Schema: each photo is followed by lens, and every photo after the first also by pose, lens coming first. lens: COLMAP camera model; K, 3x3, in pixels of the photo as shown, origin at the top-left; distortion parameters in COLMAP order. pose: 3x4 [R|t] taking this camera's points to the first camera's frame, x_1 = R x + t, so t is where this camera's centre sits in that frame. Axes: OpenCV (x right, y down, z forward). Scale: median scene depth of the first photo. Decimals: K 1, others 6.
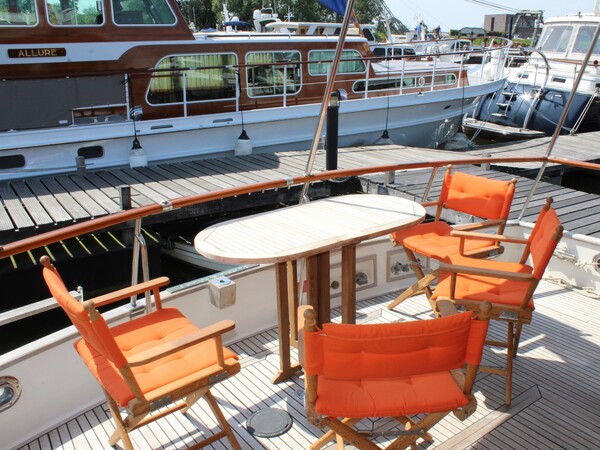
lens RADIAL K [[578.7, 0, 300.0], [0, 578.7, 225.0], [0, 0, 1]] dist [-0.063465, -0.001778]
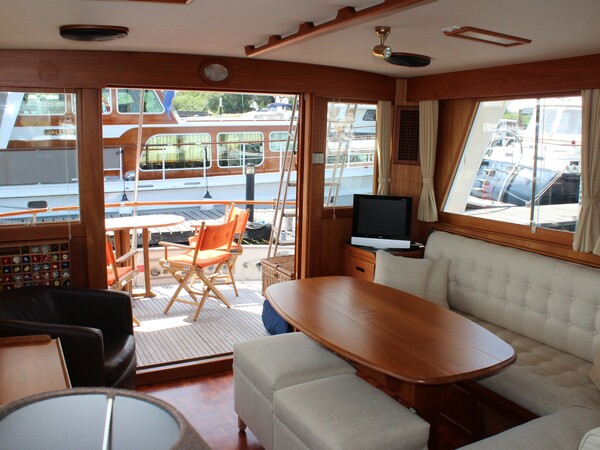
lens RADIAL K [[578.7, 0, 300.0], [0, 578.7, 225.0], [0, 0, 1]] dist [-0.063465, -0.001778]
pose [[0.966165, 0.056077, -0.251756, 0.448569], [-0.084376, 0.991091, -0.103051, 0.030238], [0.243735, 0.120807, 0.962289, -0.209596]]
